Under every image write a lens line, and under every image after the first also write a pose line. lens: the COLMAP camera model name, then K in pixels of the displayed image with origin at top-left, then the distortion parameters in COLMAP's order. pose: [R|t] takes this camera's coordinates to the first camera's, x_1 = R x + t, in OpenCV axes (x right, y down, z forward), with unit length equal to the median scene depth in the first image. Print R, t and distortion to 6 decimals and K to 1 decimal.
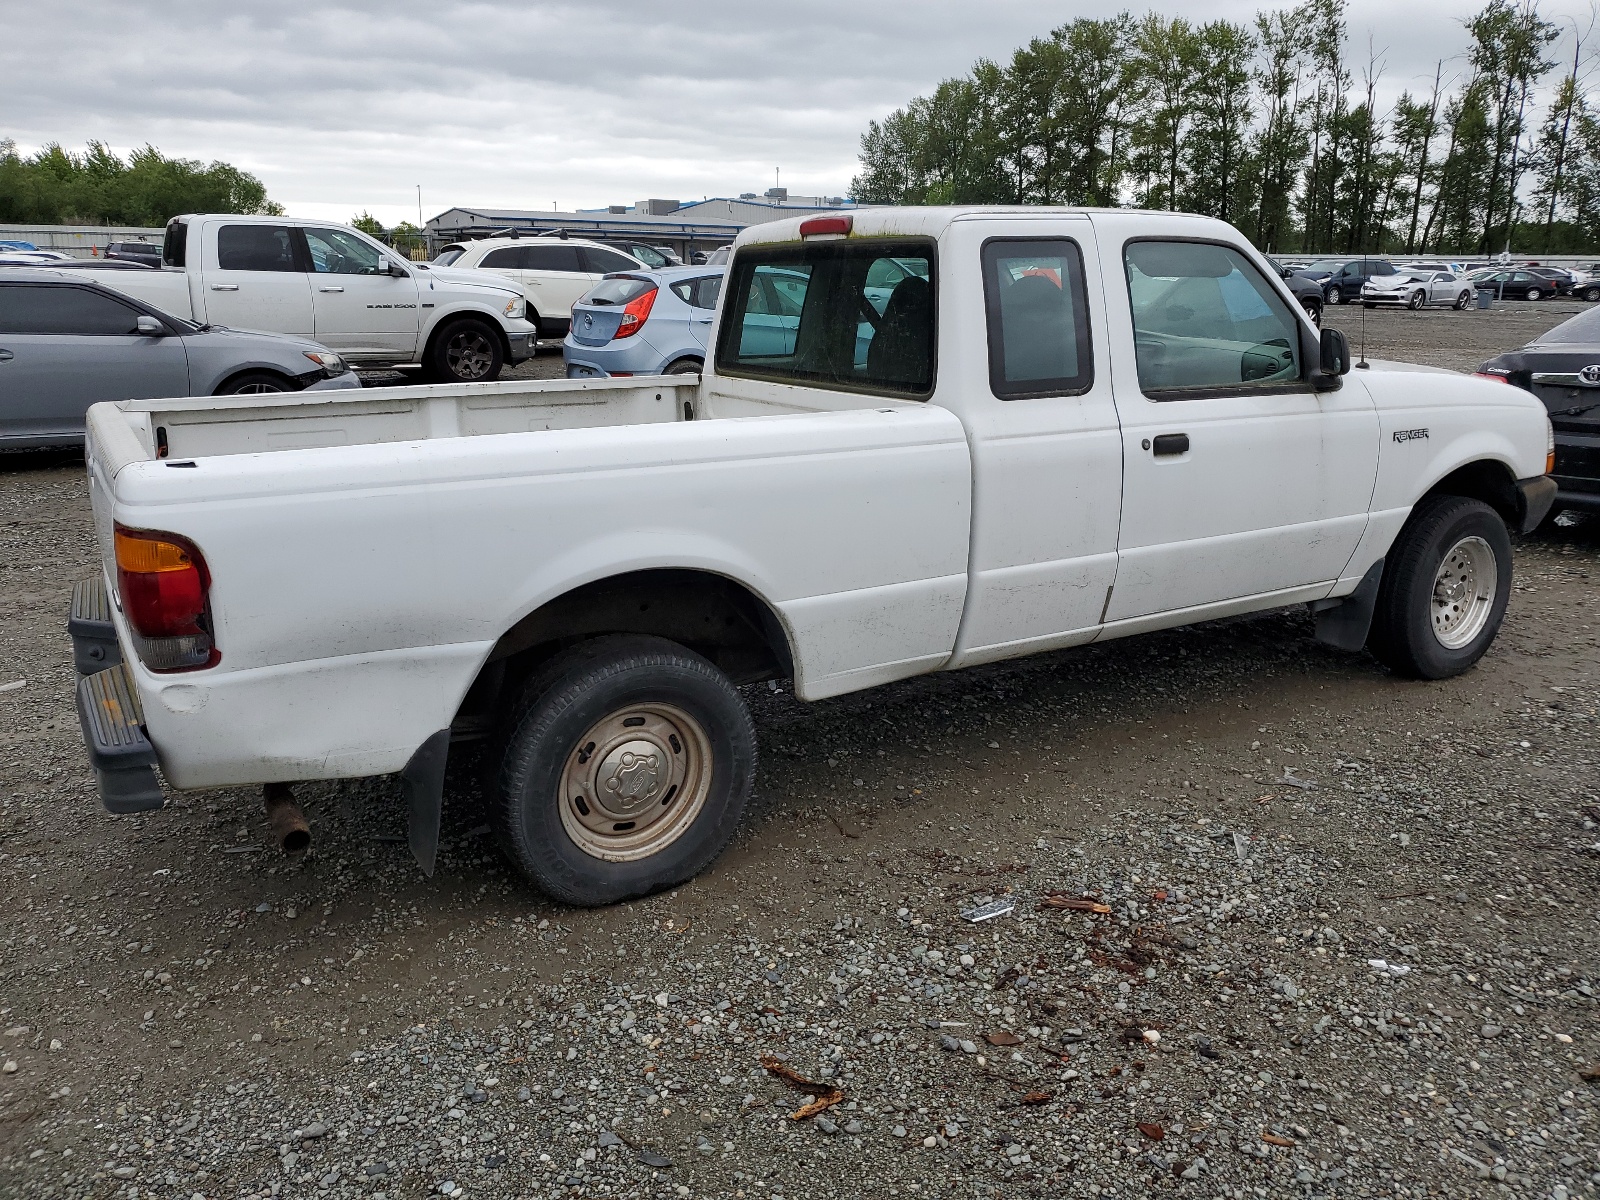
lens RADIAL K [[1312.7, 0, 819.8], [0, 1312.7, 595.6], [0, 0, 1]] dist [0.029059, -0.003486]
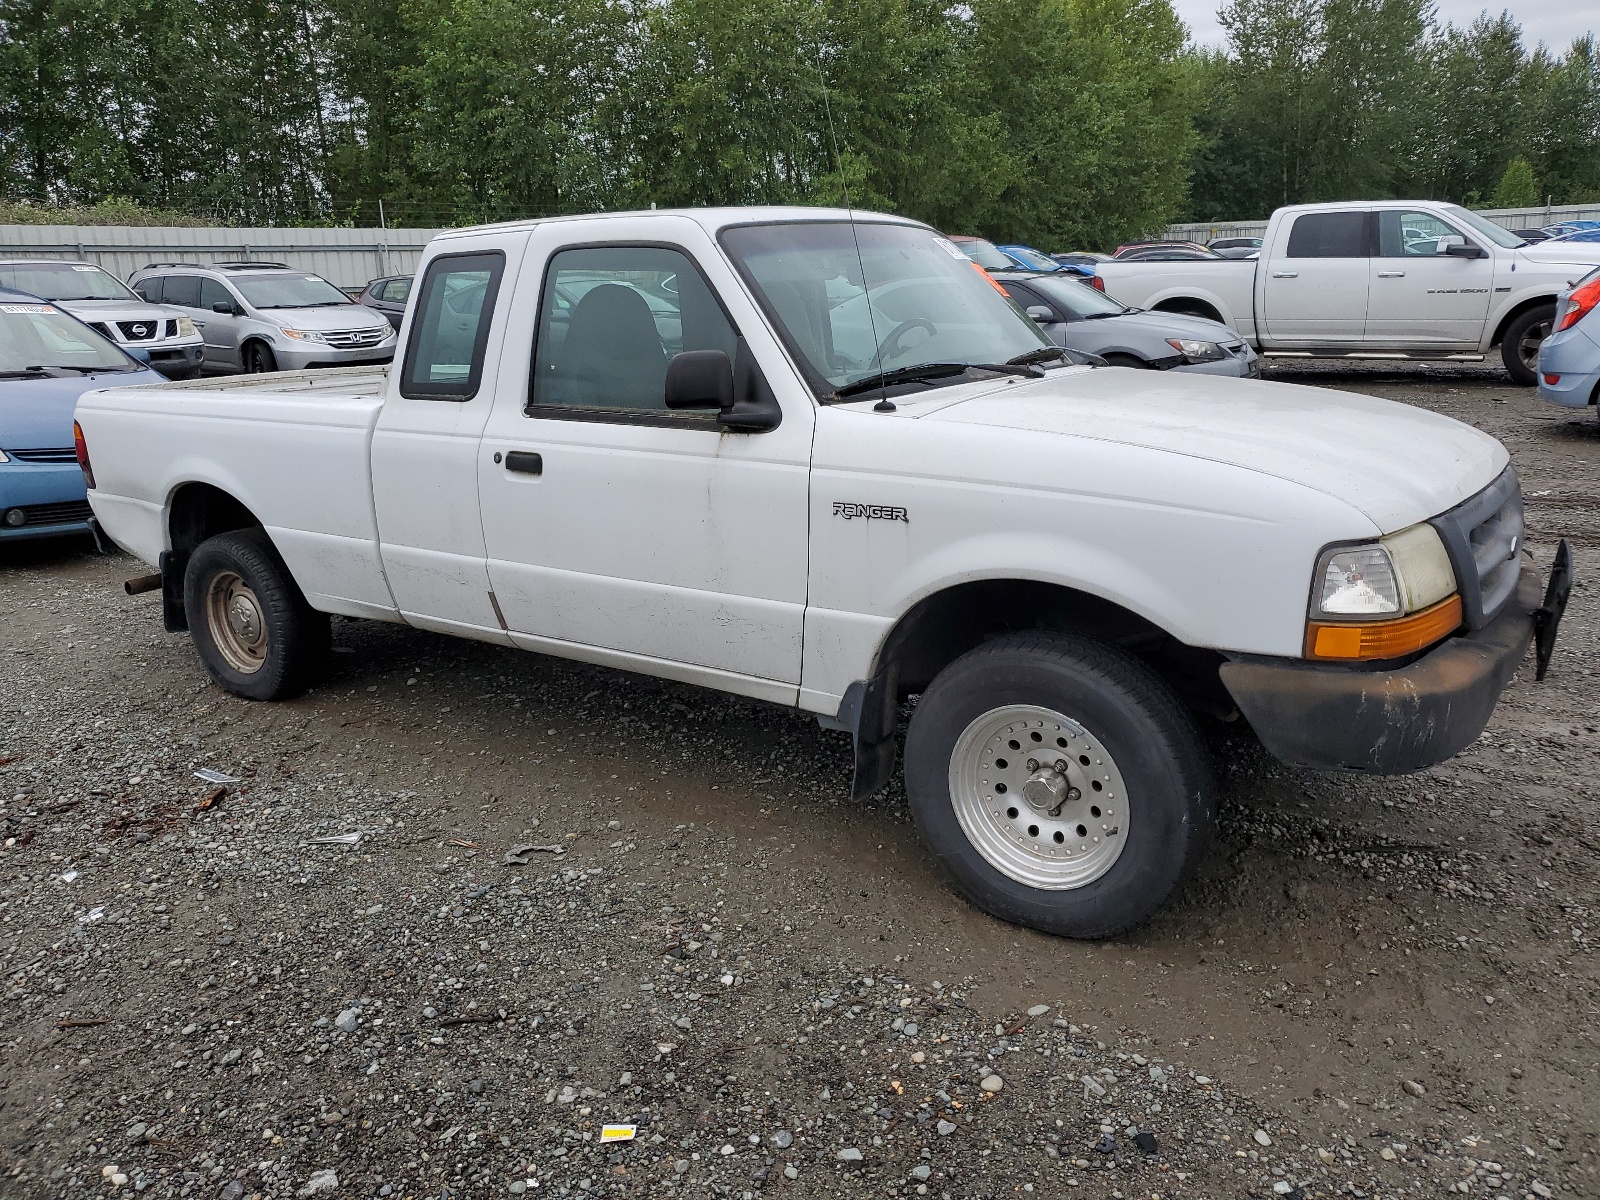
lens RADIAL K [[1312.7, 0, 819.8], [0, 1312.7, 595.6], [0, 0, 1]] dist [0.029059, -0.003486]
pose [[0.378086, 0.209582, -0.901735, 1.219509], [-0.193026, 0.970476, 0.144626, -0.198489], [0.905424, 0.119377, 0.407378, 0.806360]]
